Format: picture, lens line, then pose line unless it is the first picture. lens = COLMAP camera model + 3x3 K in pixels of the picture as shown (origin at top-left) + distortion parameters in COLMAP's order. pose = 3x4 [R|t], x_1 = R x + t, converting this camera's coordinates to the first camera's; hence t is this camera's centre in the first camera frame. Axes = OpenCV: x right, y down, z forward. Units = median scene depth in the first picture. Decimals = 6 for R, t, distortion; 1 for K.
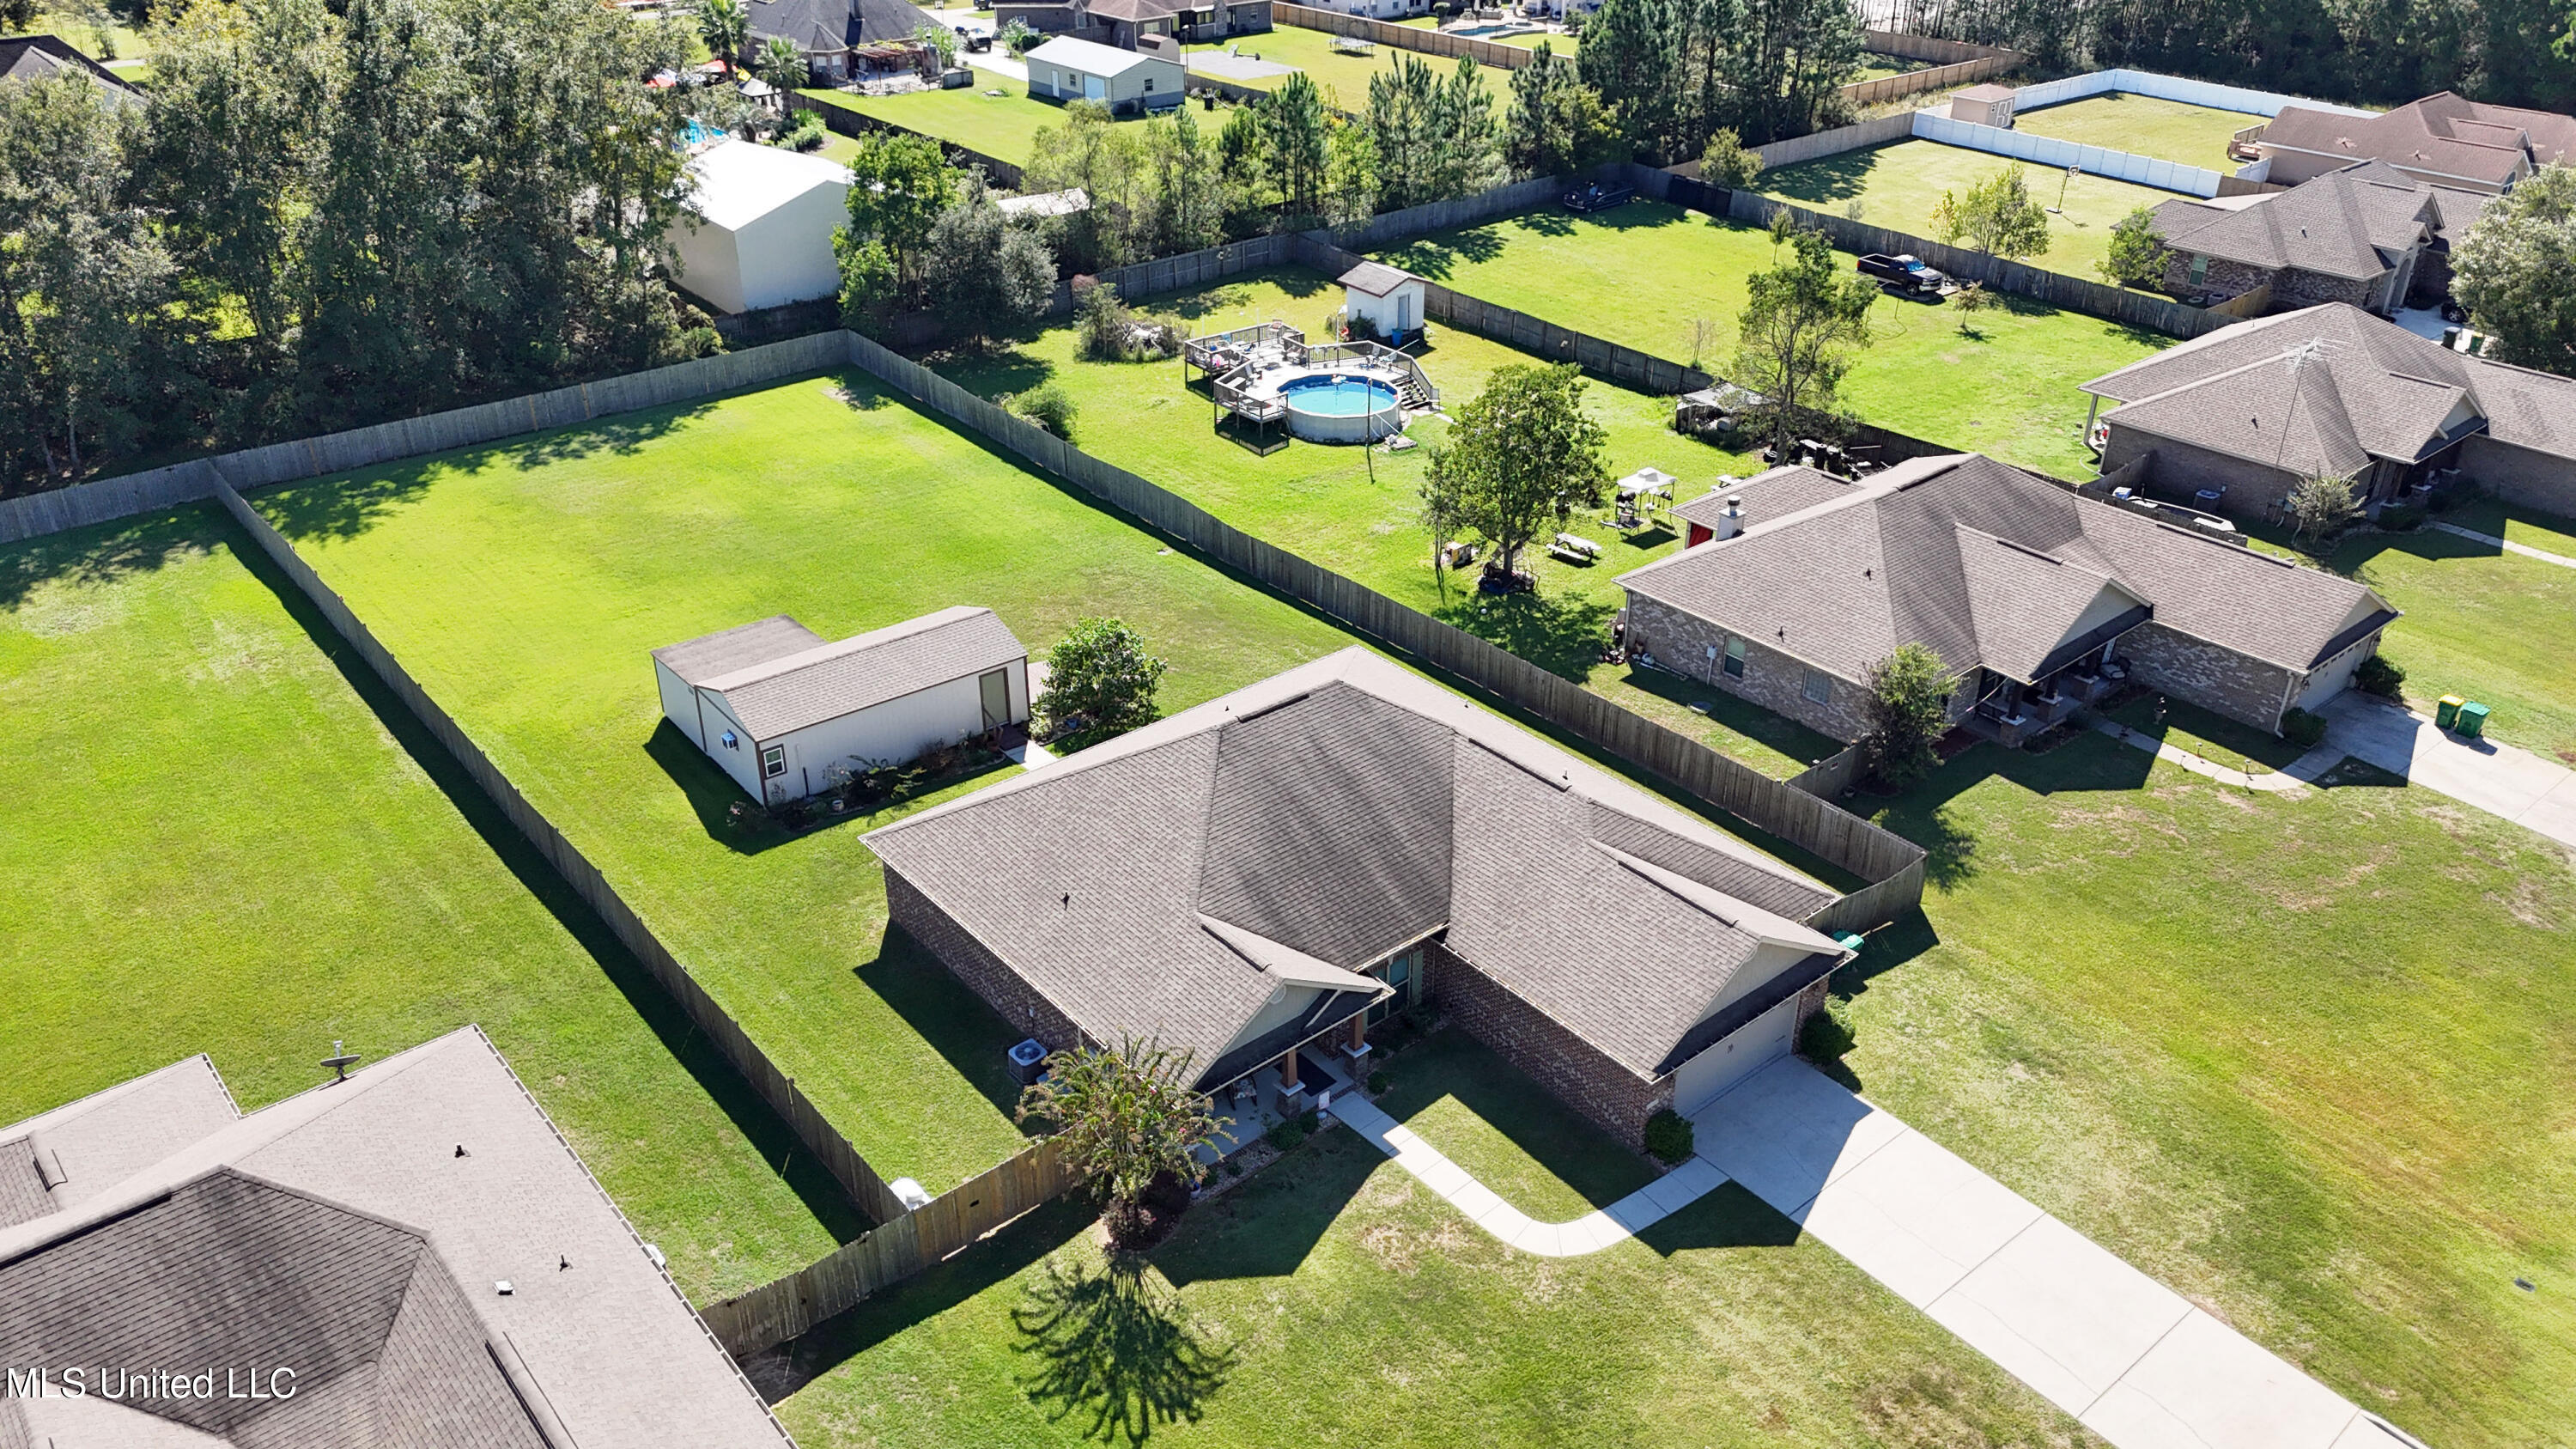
lens RADIAL K [[1889.9, 0, 1292.9], [0, 1889.9, 726.7], [0, 0, 1]] dist [0.070471, -0.069708]
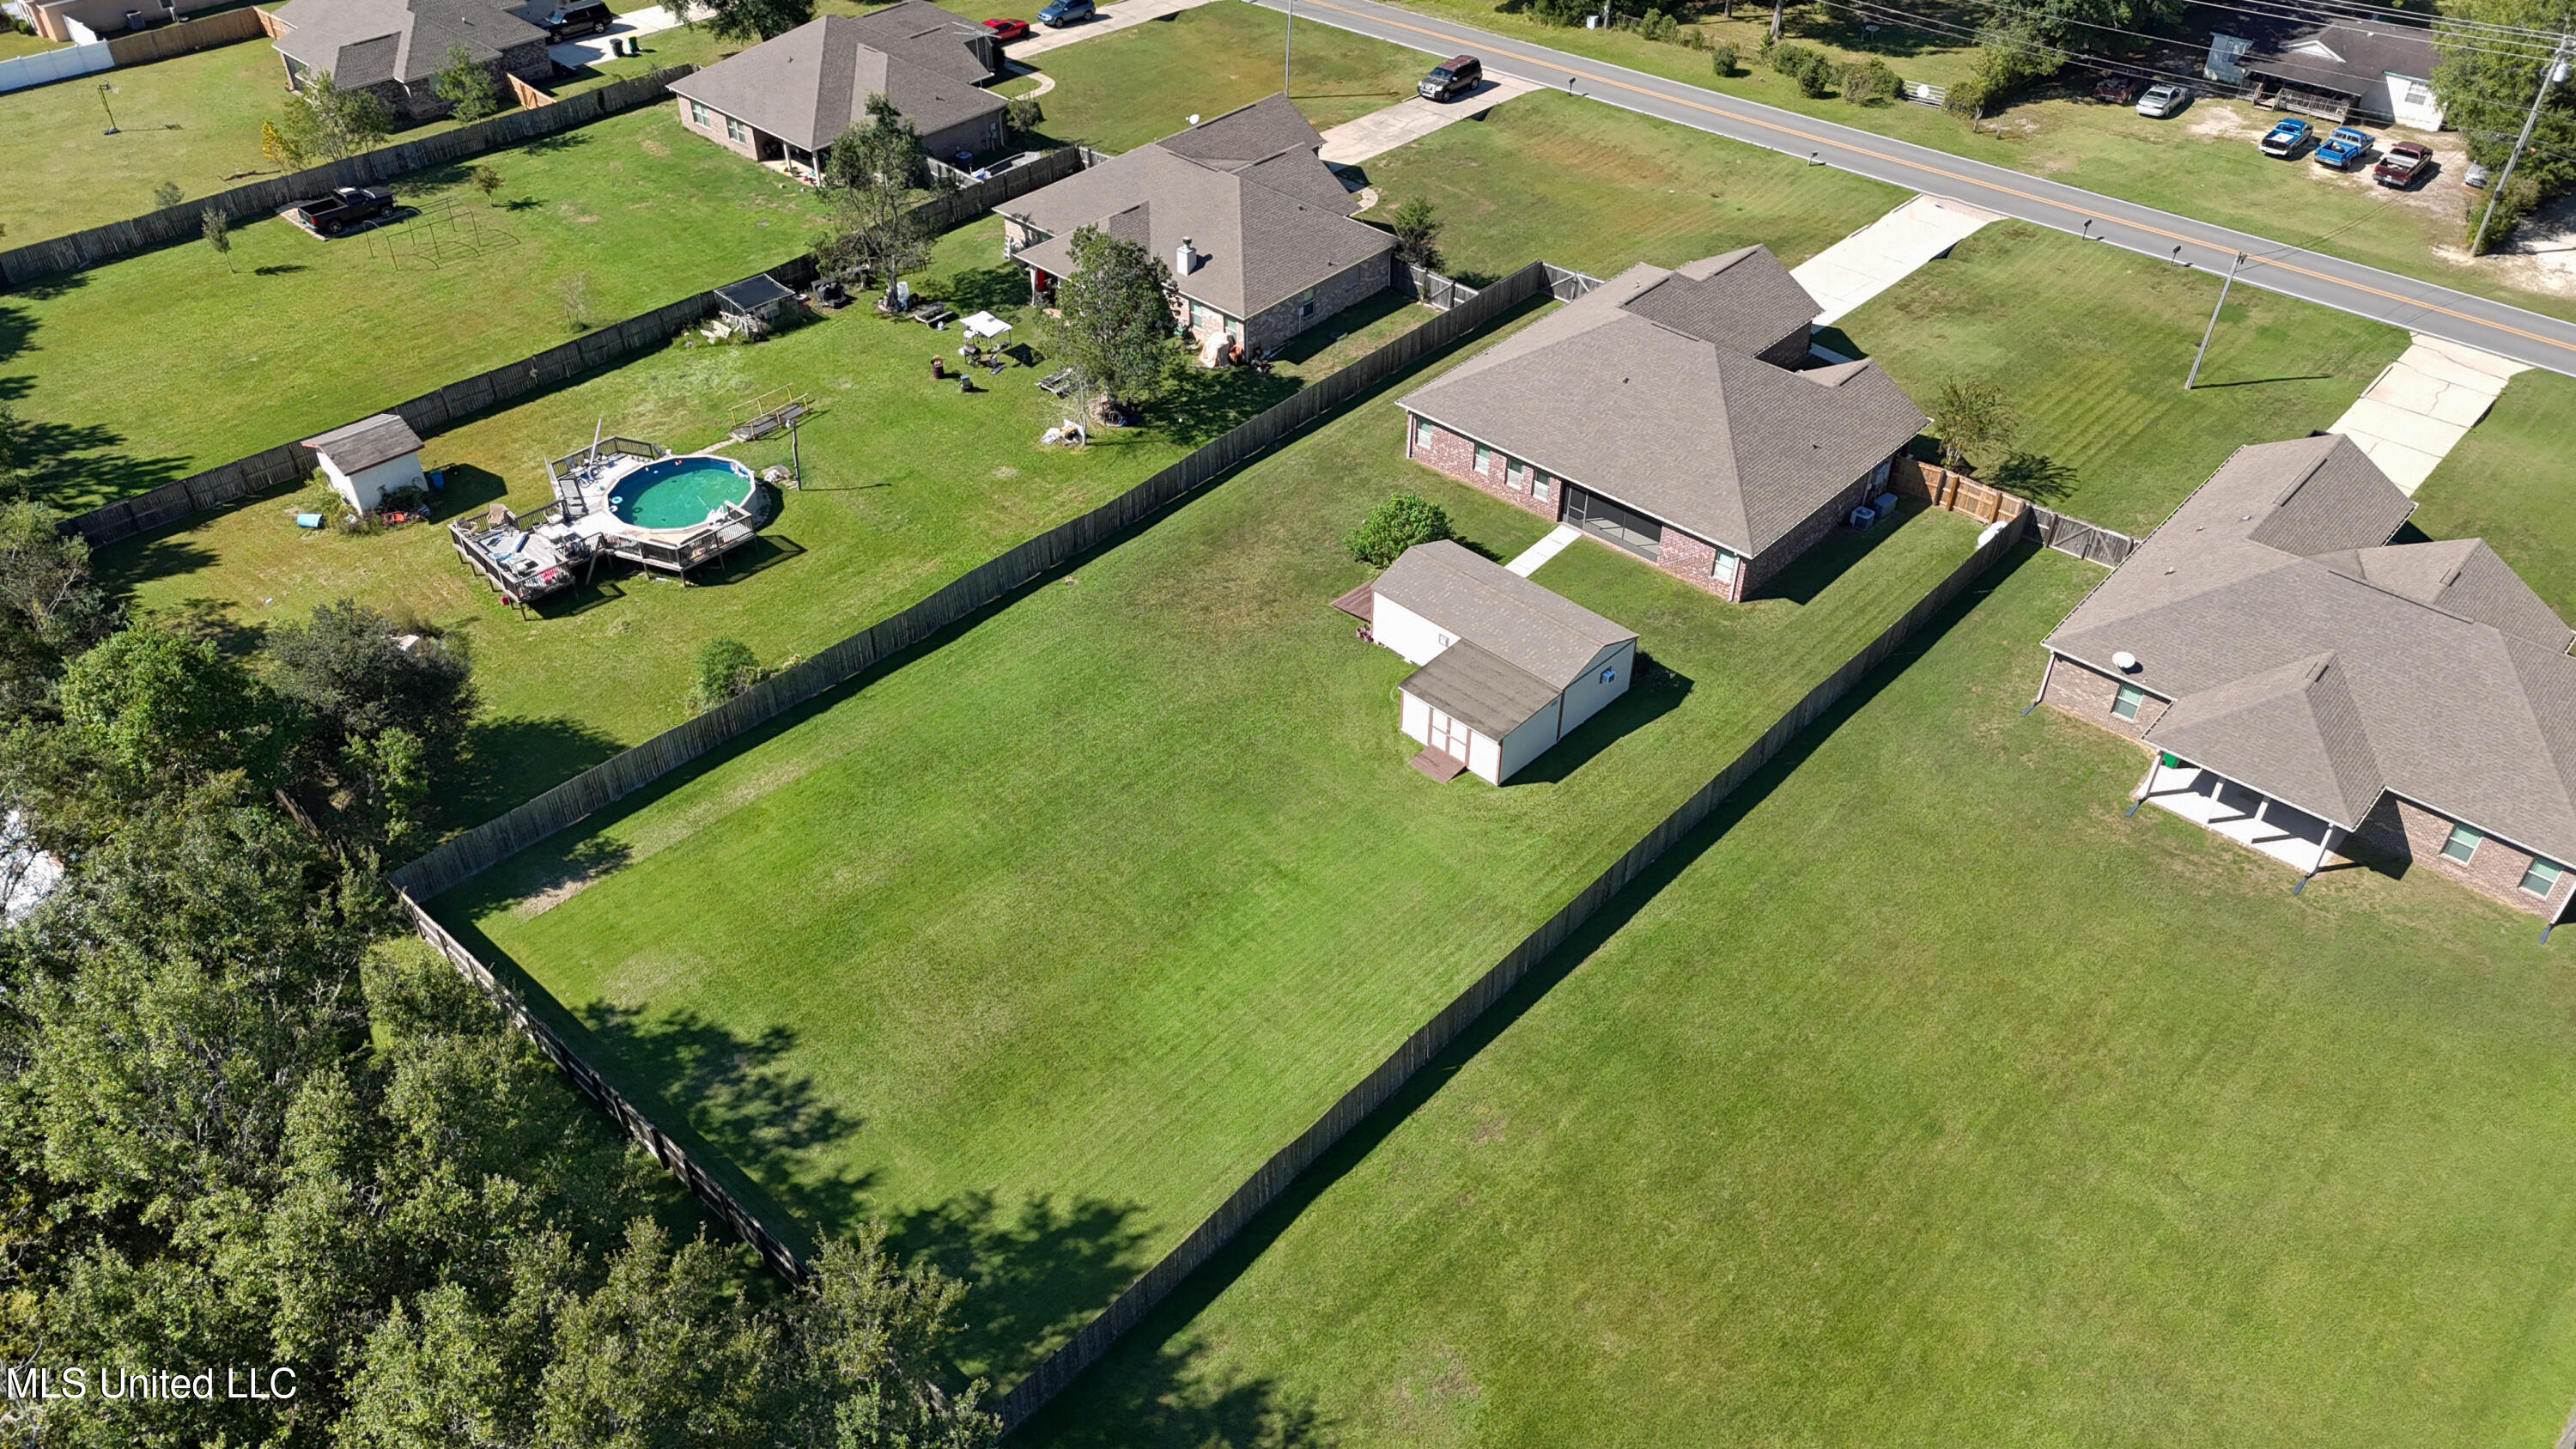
lens RADIAL K [[1889.9, 0, 1292.9], [0, 1889.9, 726.7], [0, 0, 1]] dist [0.070471, -0.069708]
pose [[-0.132555, -0.625690, 0.768727, -0.864135], [0.480848, 0.637598, 0.601875, -0.563877], [-0.866726, 0.449423, 0.216345, 0.662567]]
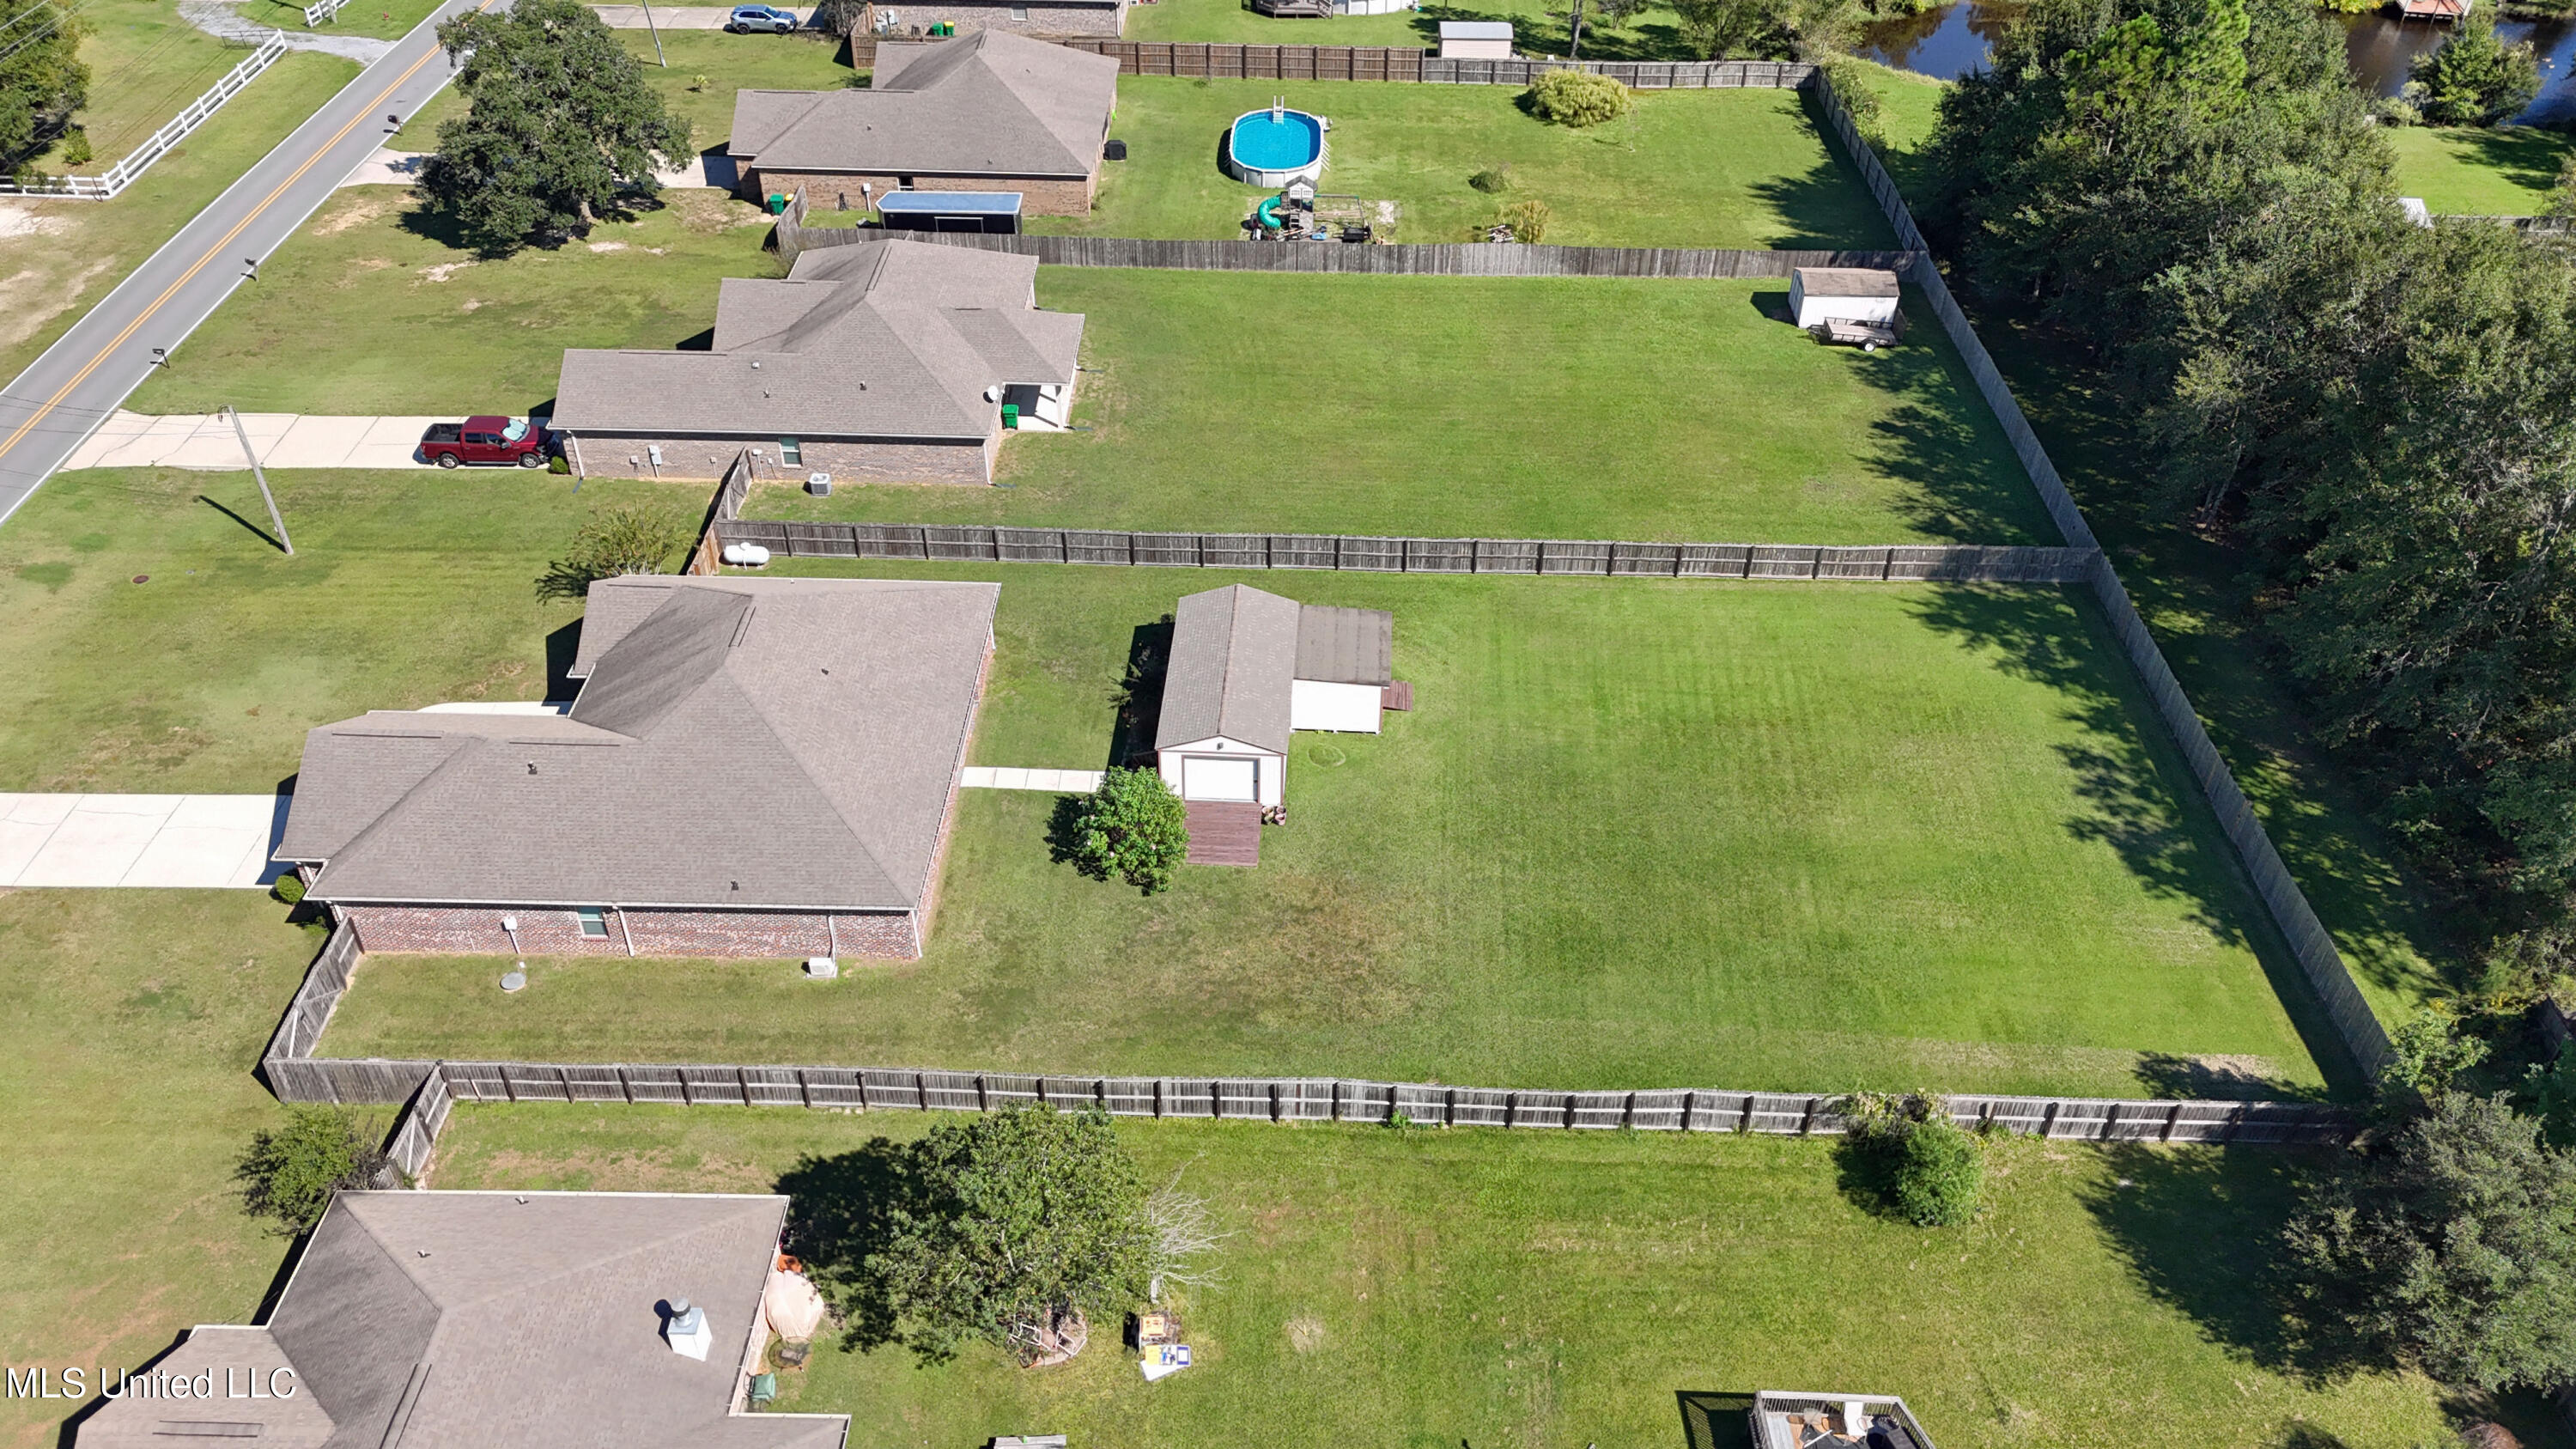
lens RADIAL K [[1909.4, 0, 1291.2], [0, 1909.4, 707.6], [0, 0, 1]] dist [0.056931, -0.047548]
pose [[-0.655400, 0.452648, -0.604616, 0.338087], [-0.380216, 0.493952, 0.781951, -0.693401], [0.652600, 0.742375, -0.151633, 0.903189]]
